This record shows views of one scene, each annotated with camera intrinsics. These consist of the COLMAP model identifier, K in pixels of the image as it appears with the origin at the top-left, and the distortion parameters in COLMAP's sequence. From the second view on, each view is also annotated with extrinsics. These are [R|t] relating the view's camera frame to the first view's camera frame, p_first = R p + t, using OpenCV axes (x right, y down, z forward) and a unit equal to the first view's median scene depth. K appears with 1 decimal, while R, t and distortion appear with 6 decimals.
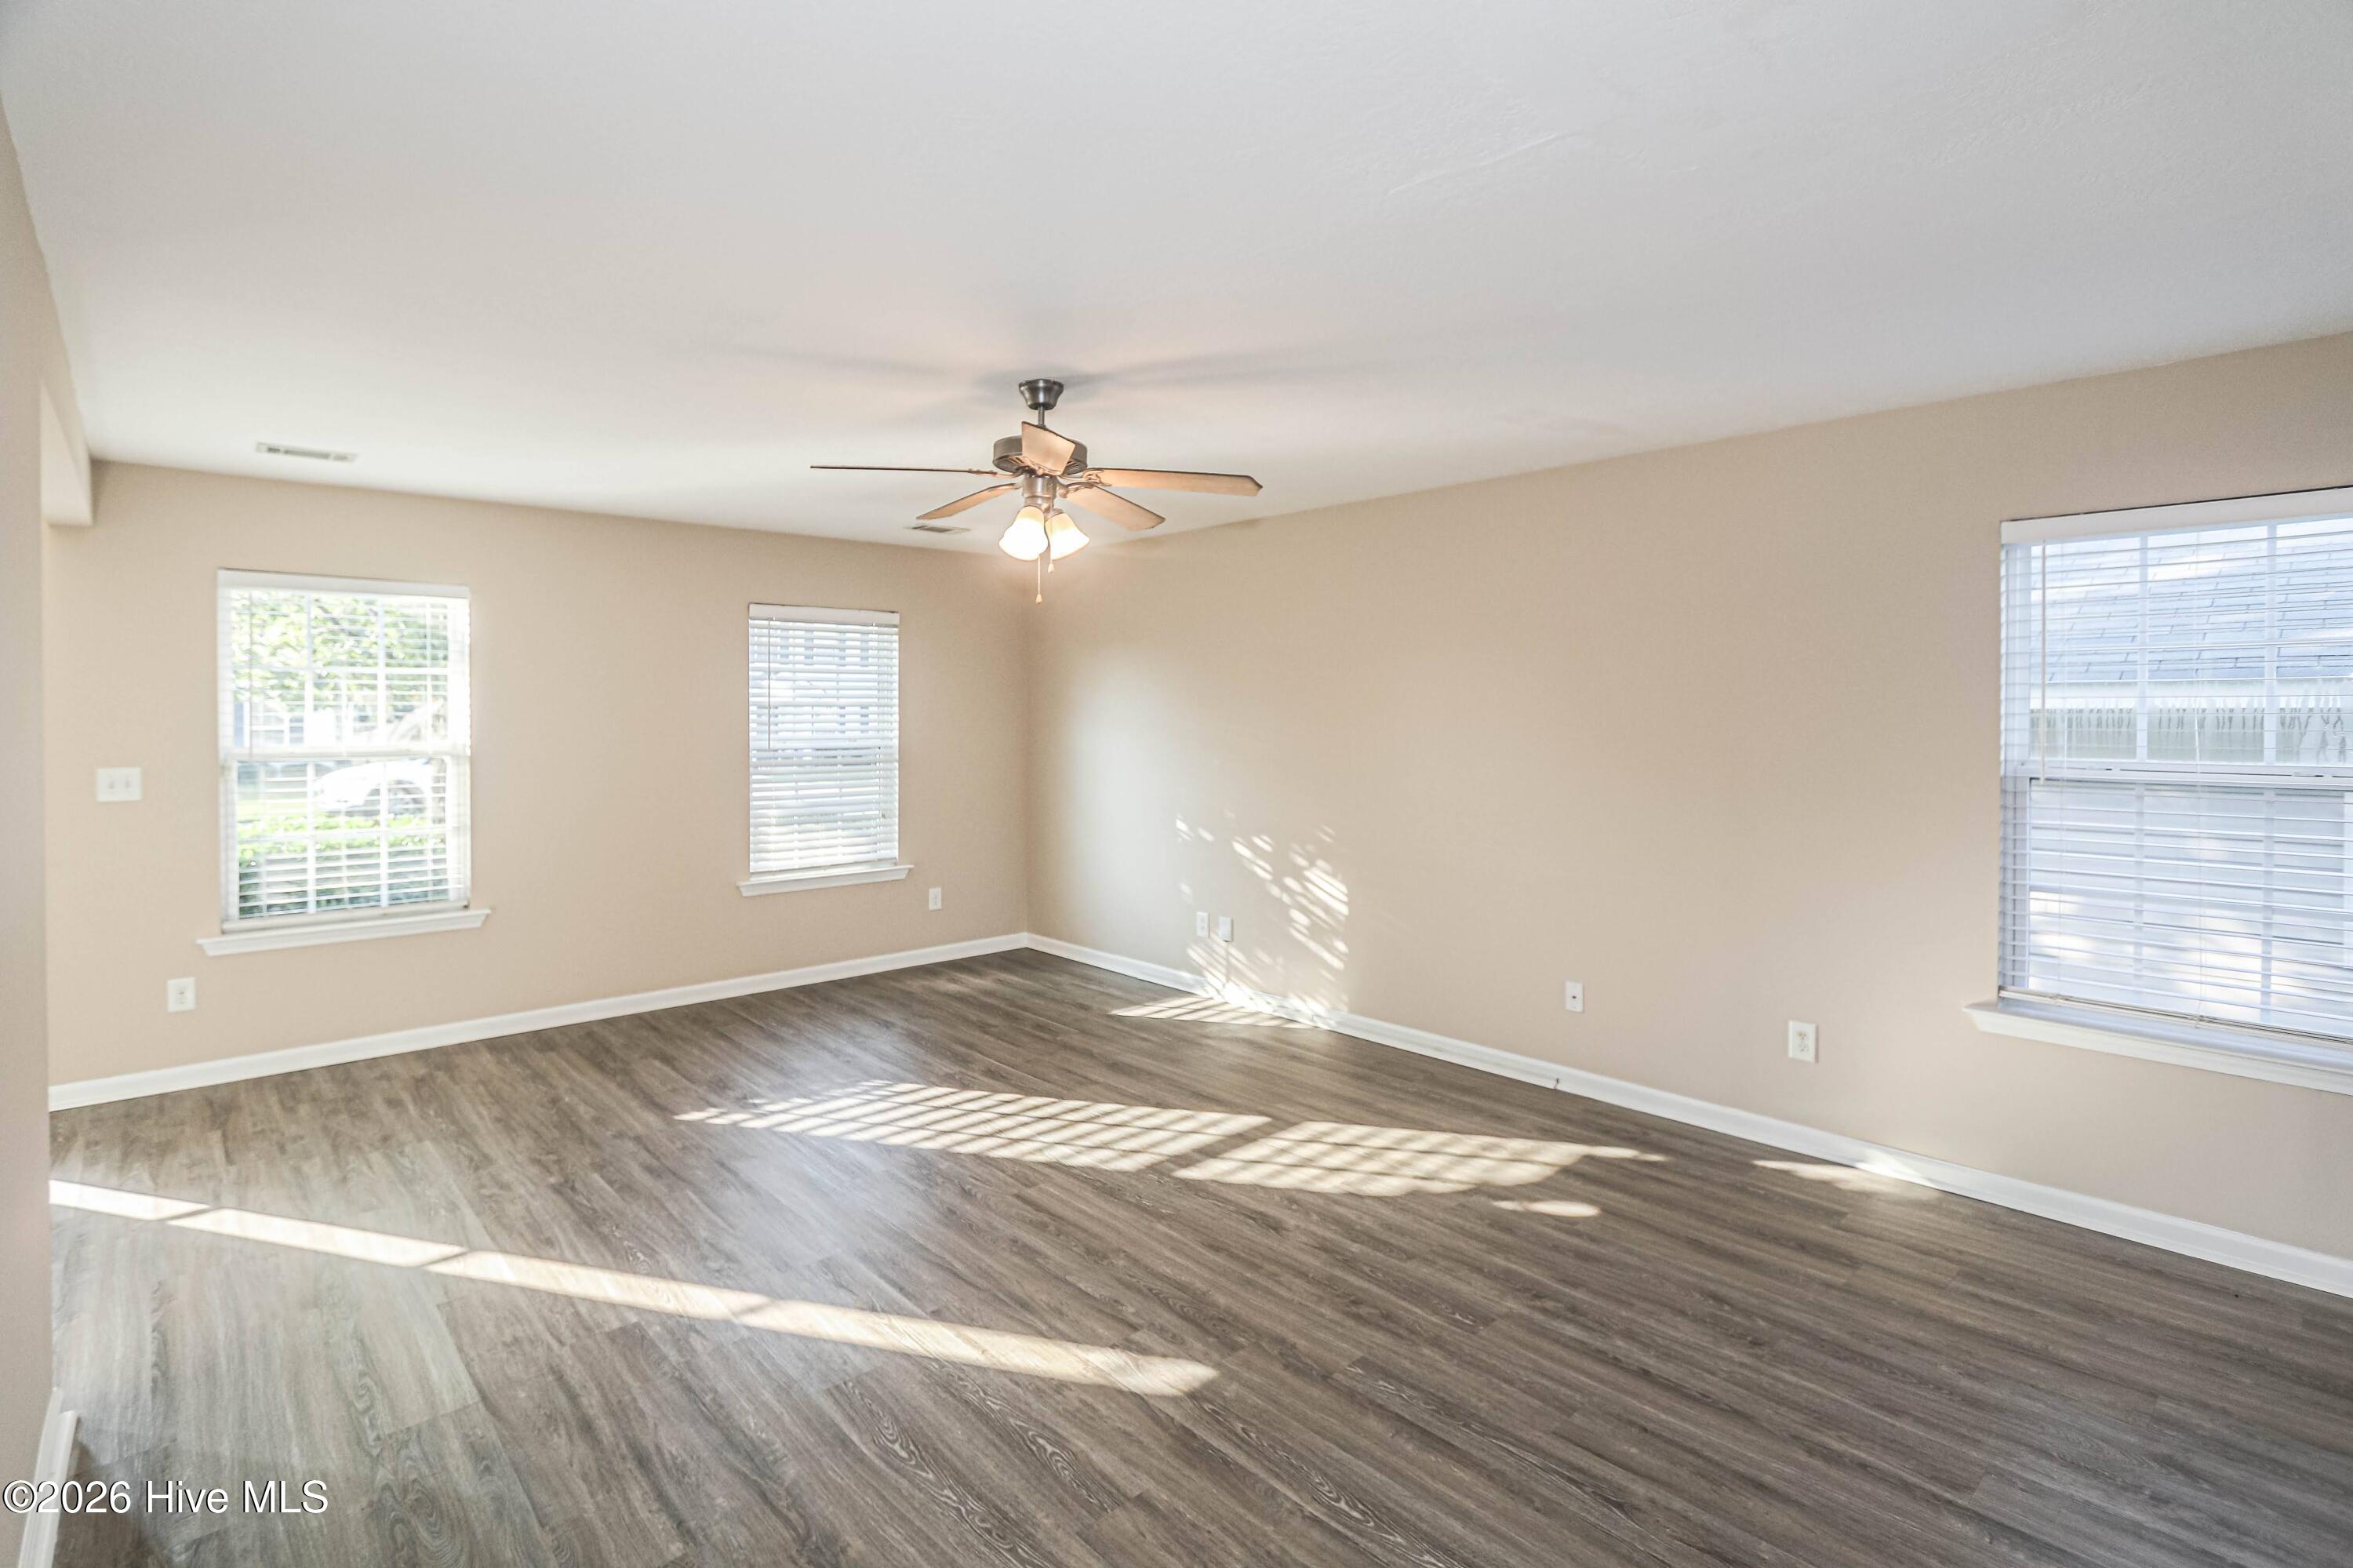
lens RADIAL K [[1117.3, 0, 1101.7], [0, 1117.3, 719.9], [0, 0, 1]] dist [-0.005175, -0.002635]
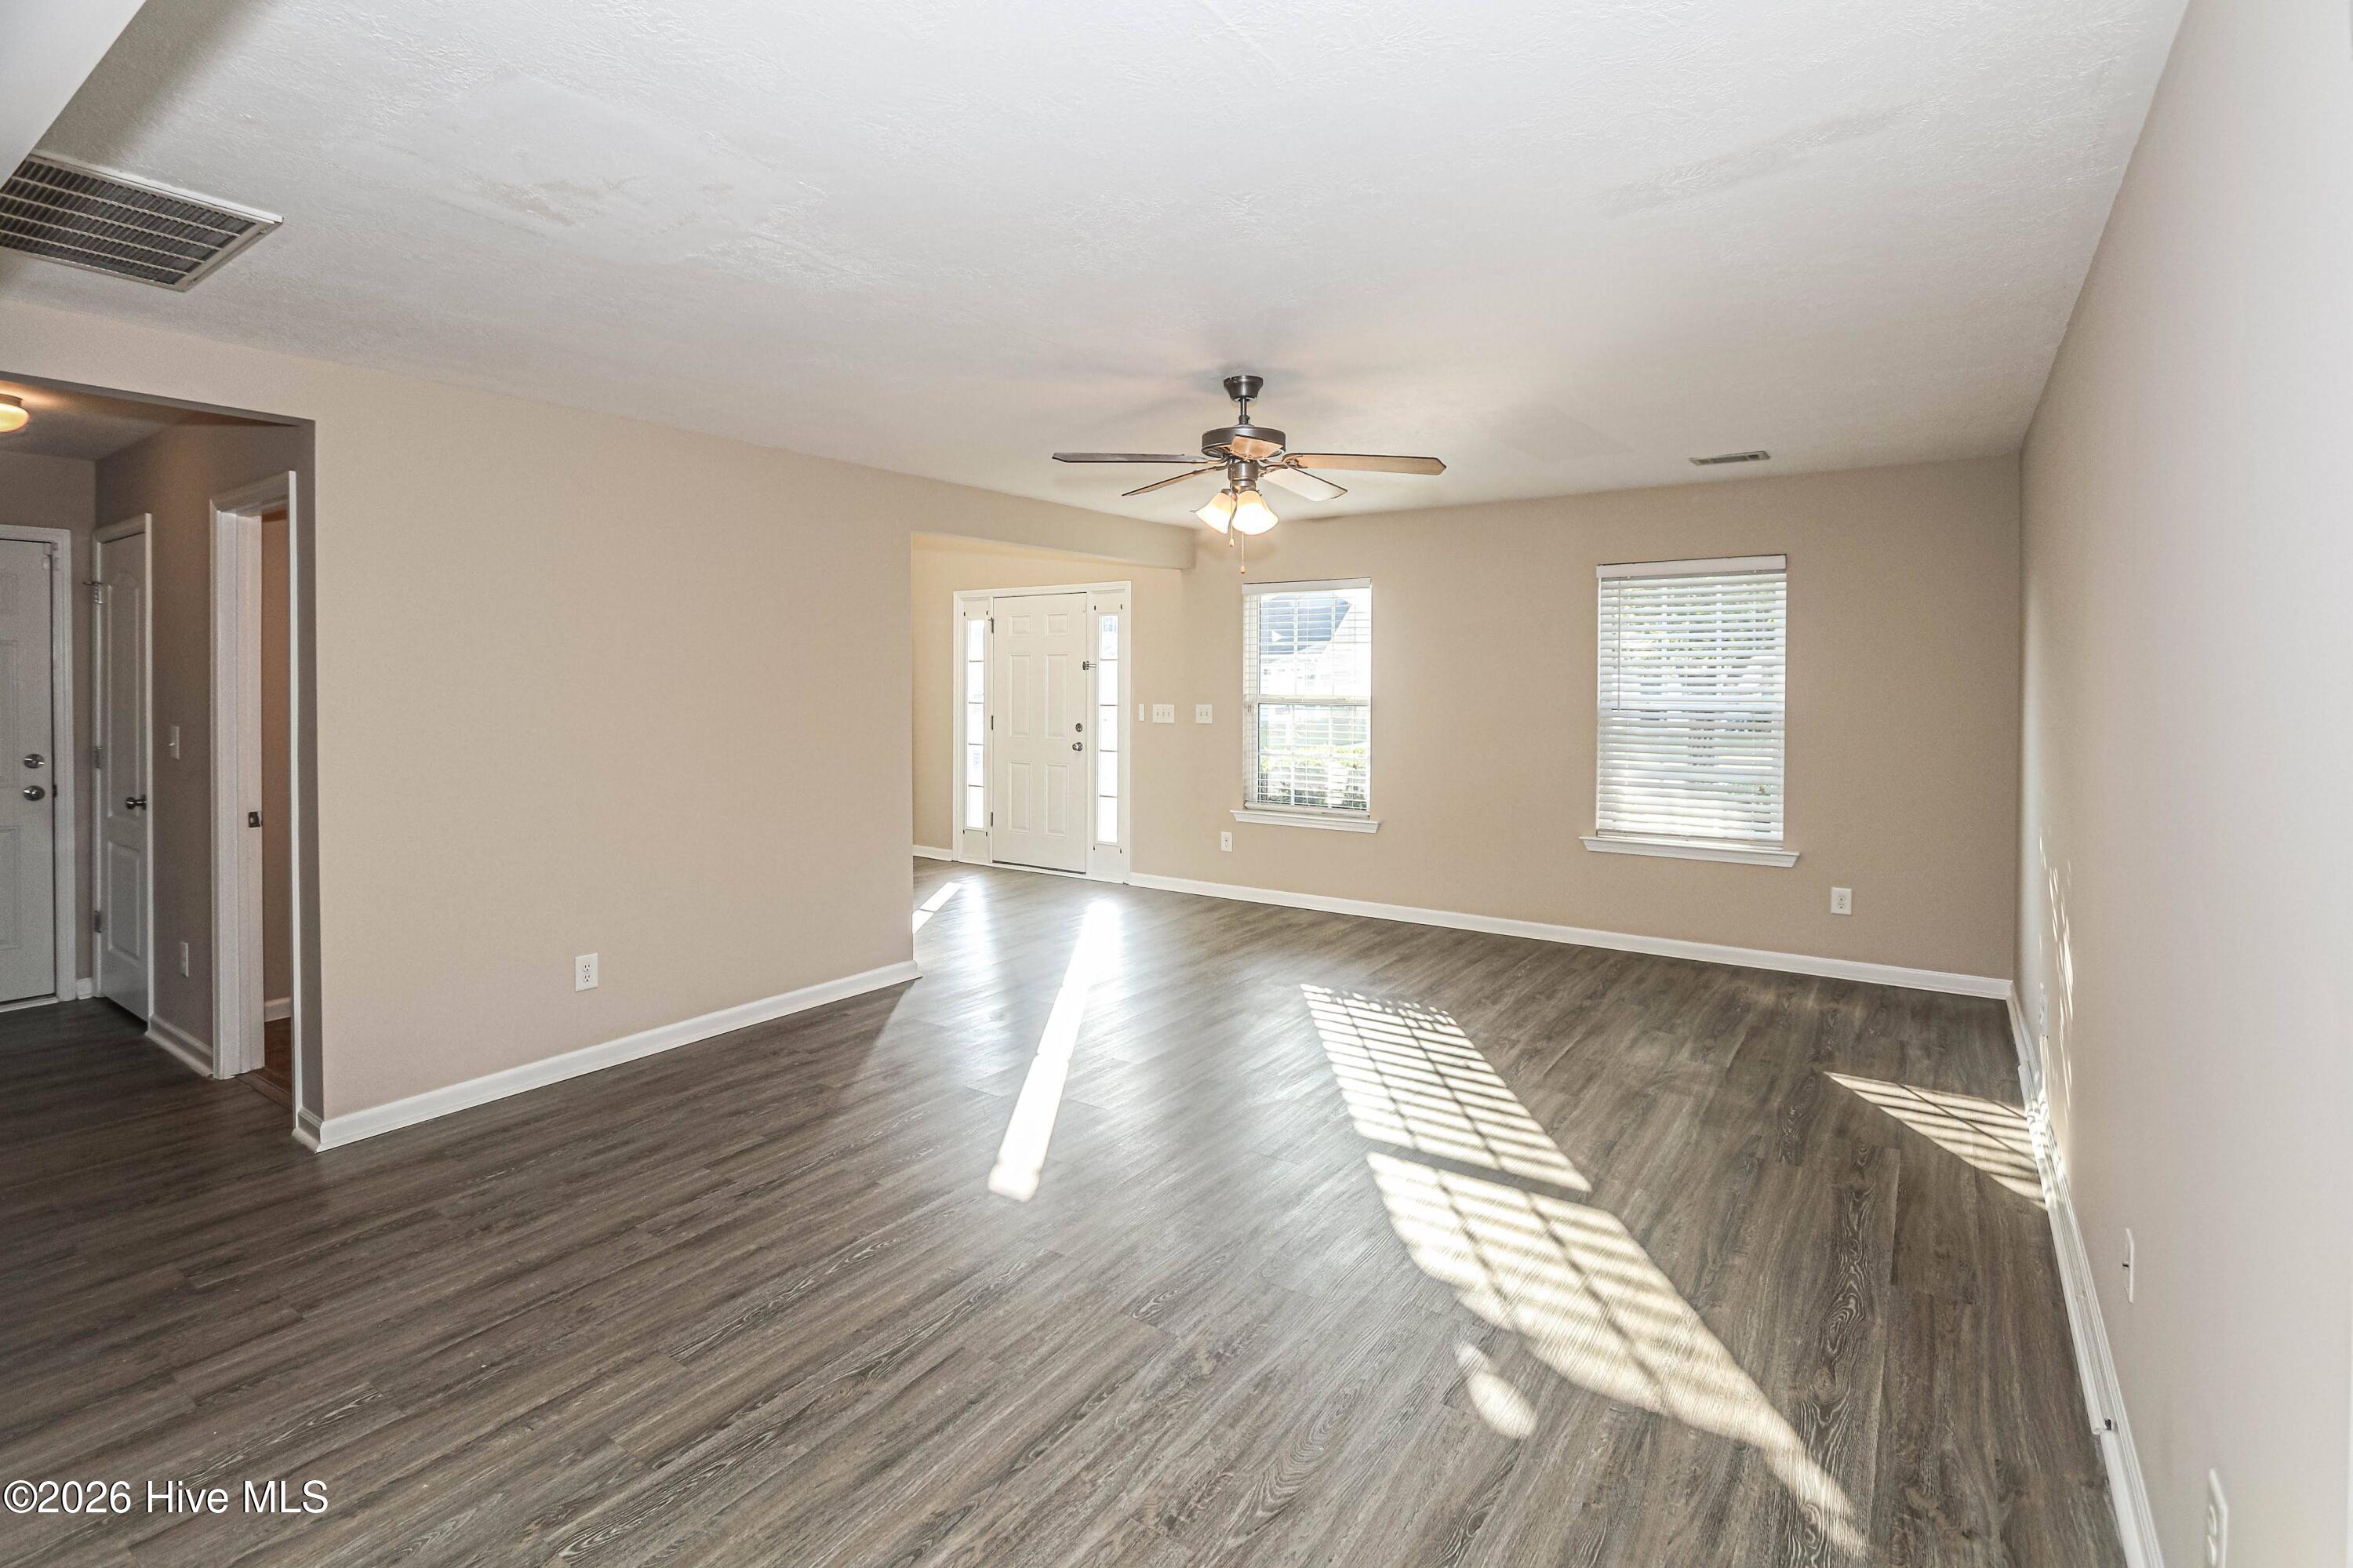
lens RADIAL K [[1117.3, 0, 1151.3], [0, 1117.3, 673.7], [0, 0, 1]] dist [-0.005175, -0.002635]
pose [[0.237230, -0.003937, -0.971445, 0.896776], [-0.006478, 0.999963, -0.005635, 0.005215], [0.971432, 0.007629, 0.237196, 0.559436]]
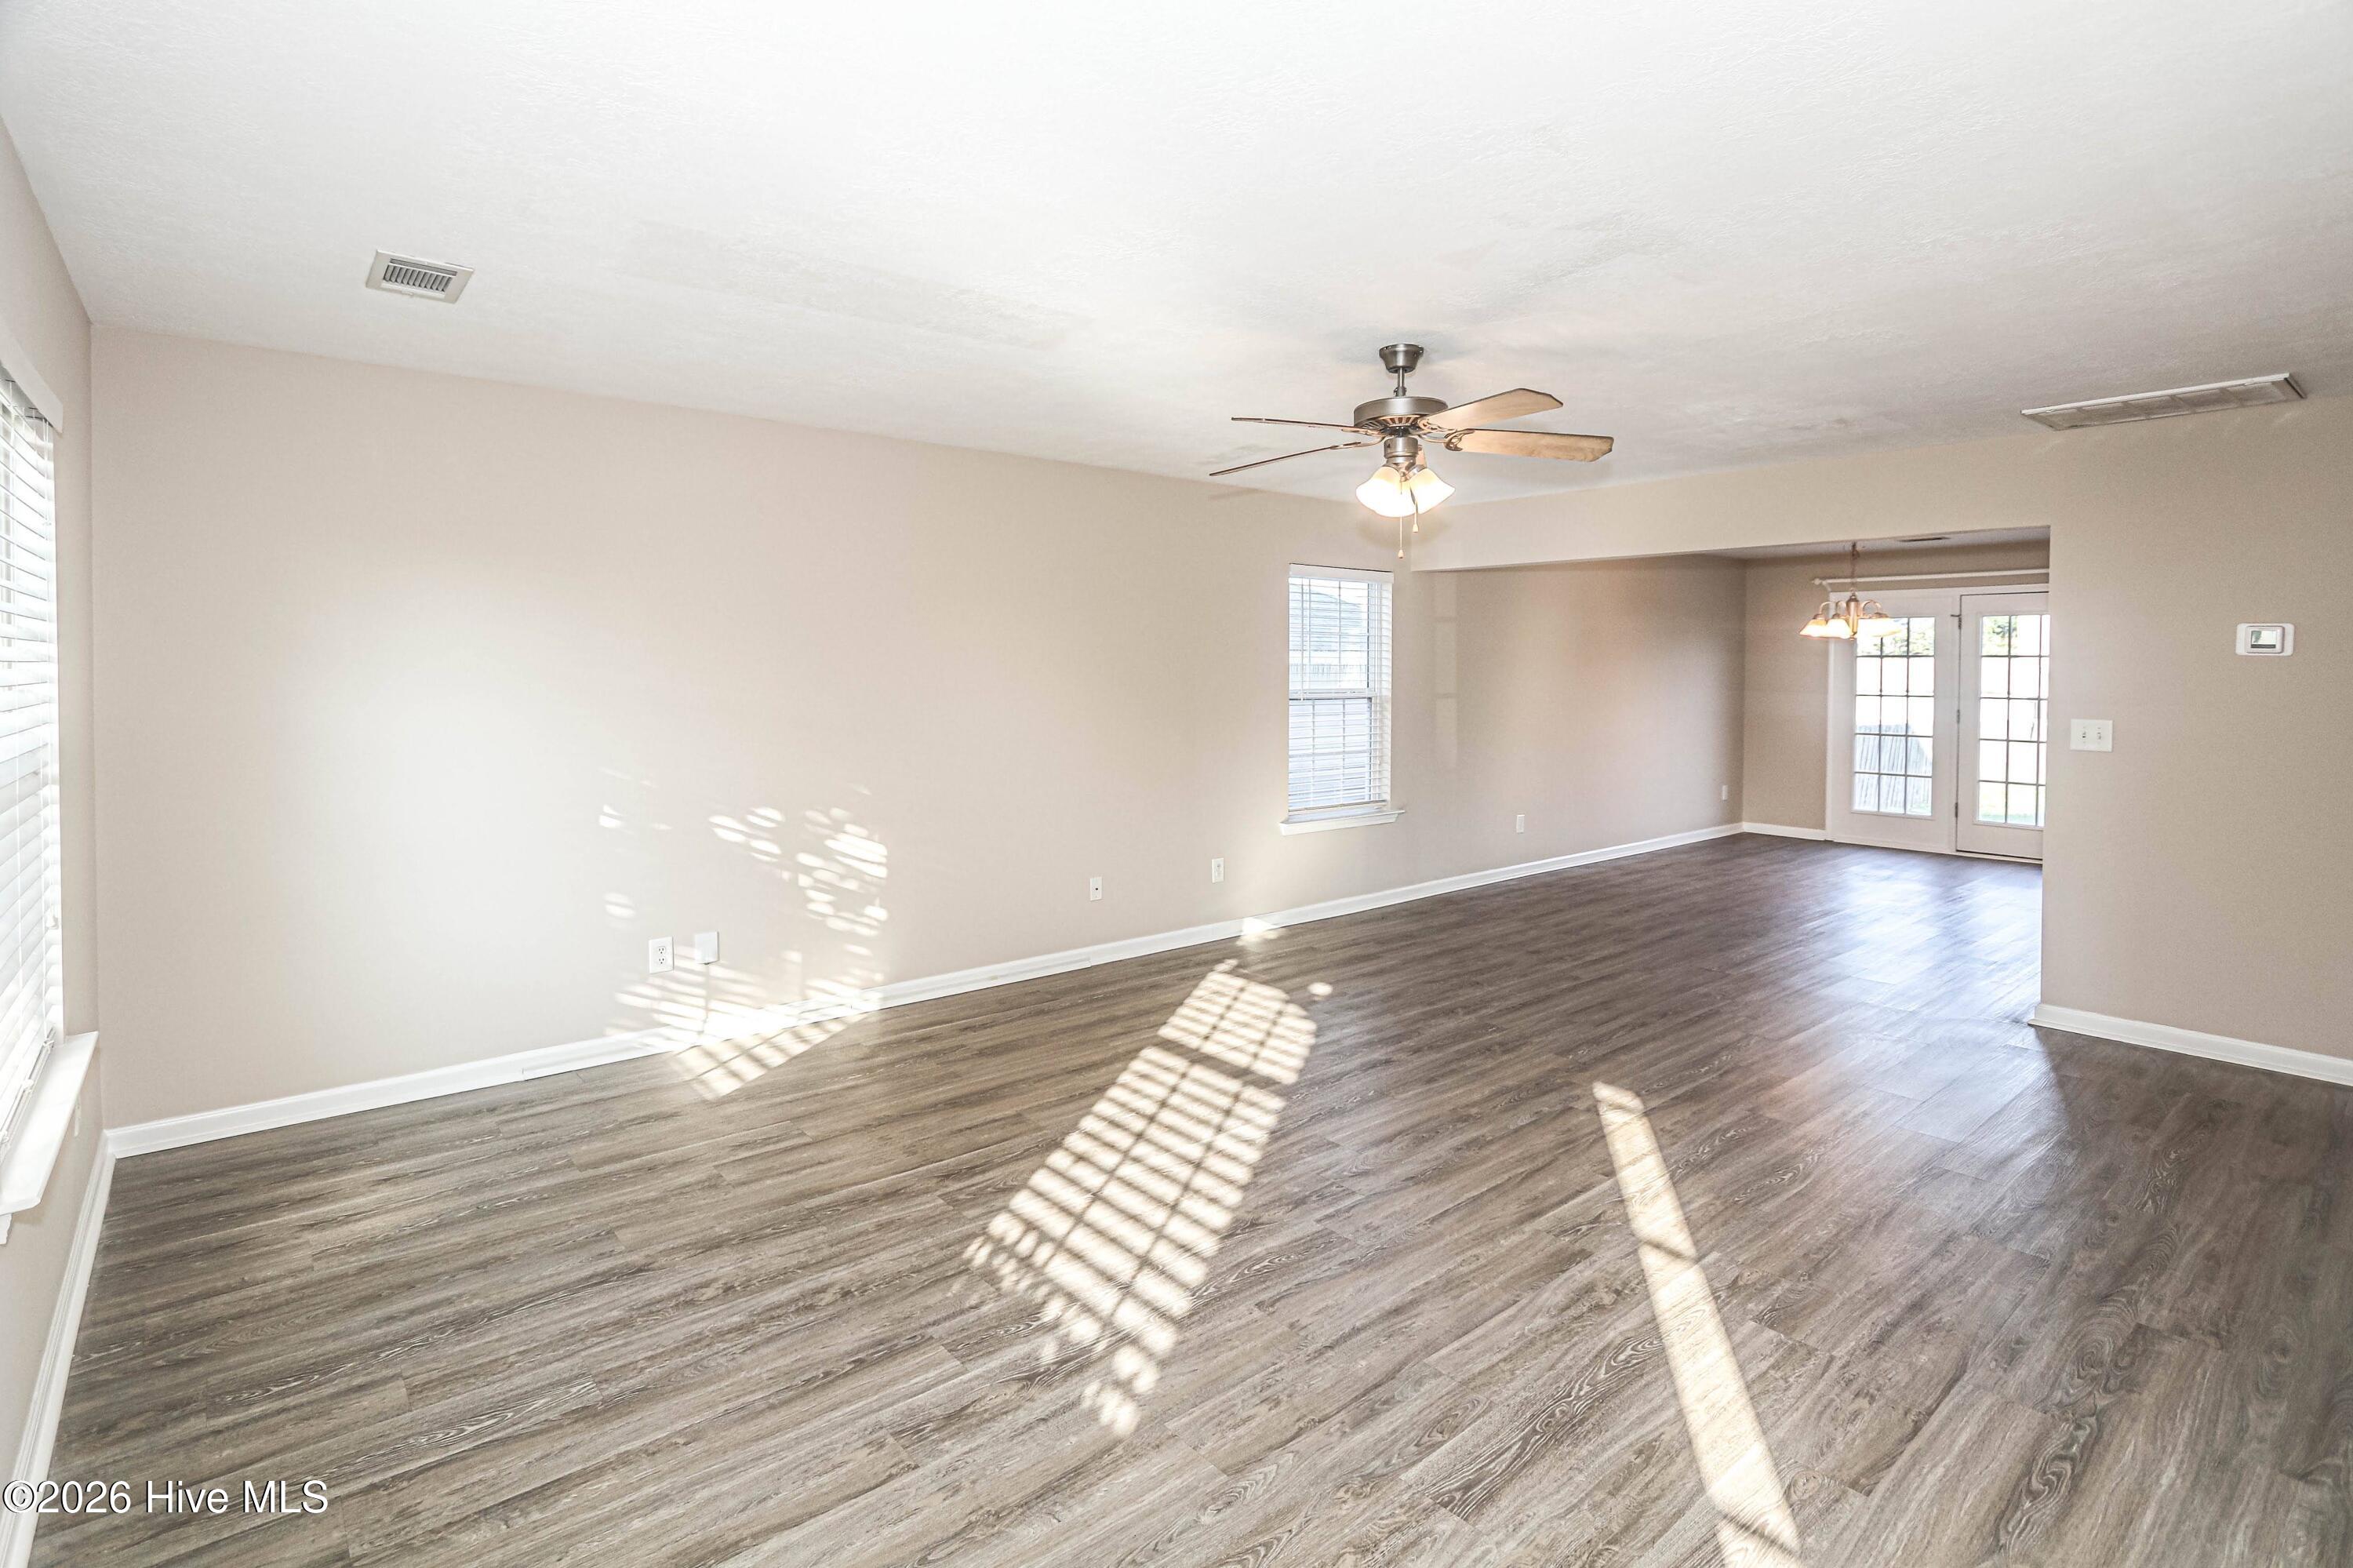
lens RADIAL K [[1117.3, 0, 1160.6], [0, 1117.3, 708.5], [0, 0, 1]] dist [-0.005175, -0.002635]
pose [[0.013900, -0.032731, 0.999368, -0.944628], [-0.003975, 0.999454, 0.032789, 0.009516], [-0.999895, -0.004429, 0.013763, 1.057498]]
